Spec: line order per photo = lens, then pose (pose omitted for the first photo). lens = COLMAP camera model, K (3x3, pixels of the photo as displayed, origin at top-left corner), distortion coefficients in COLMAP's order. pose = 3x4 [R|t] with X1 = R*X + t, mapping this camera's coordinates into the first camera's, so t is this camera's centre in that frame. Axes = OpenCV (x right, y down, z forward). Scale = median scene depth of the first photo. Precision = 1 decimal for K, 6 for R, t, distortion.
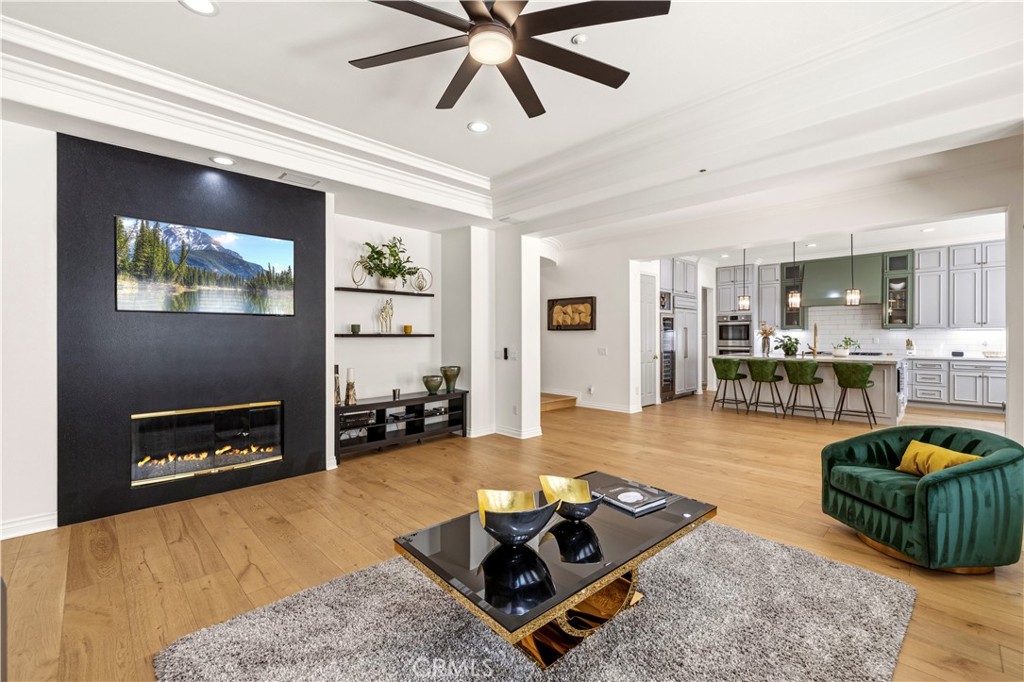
lens RADIAL K [[433.0, 0, 504.3], [0, 433.0, 341.4], [0, 0, 1]] dist [0.003357, 0.000215]
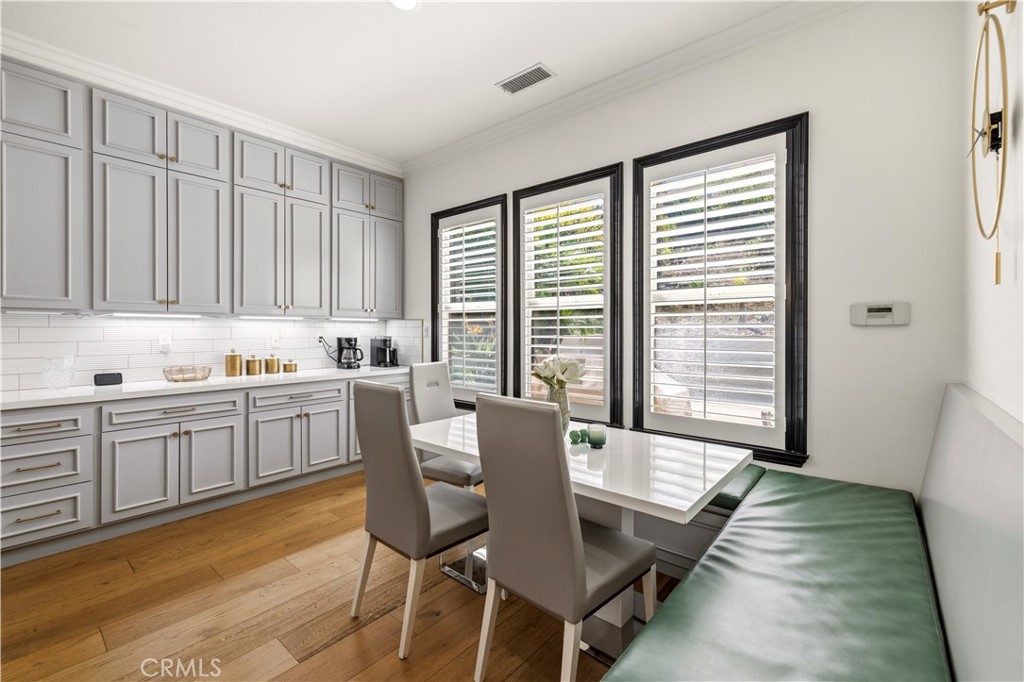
lens RADIAL K [[432.8, 0, 510.4], [0, 432.8, 331.8], [0, 0, 1]] dist [0.001655, 0.000166]
pose [[-0.104830, 0.001370, 0.994489, 0.637926], [0.006710, 0.999977, -0.000670, -0.010984], [-0.994468, 0.006603, -0.104836, 0.703173]]
